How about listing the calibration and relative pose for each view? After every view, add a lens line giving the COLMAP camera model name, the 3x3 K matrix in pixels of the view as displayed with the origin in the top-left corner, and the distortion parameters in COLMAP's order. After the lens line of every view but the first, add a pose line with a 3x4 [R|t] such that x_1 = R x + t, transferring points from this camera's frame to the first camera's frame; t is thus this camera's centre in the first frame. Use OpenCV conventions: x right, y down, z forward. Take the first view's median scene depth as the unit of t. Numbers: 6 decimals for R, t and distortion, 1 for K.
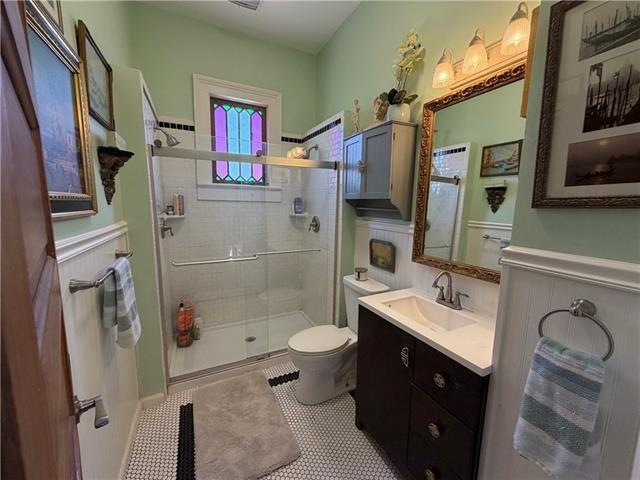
lens RADIAL K [[255.7, 0, 320.9], [0, 255.7, 238.8], [0, 0, 1]] dist [0.000883, -0.000117]
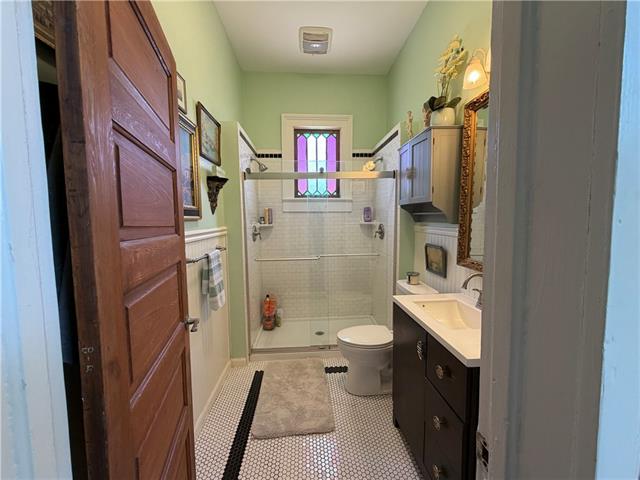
lens RADIAL K [[255.7, 0, 319.5], [0, 255.7, 238.2], [0, 0, 1]] dist [0.000883, -0.000117]
pose [[0.921598, 0.004898, -0.388114, 0.248645], [-0.026644, 0.998360, -0.050670, 0.050126], [0.387229, 0.057038, 0.920217, -0.095238]]
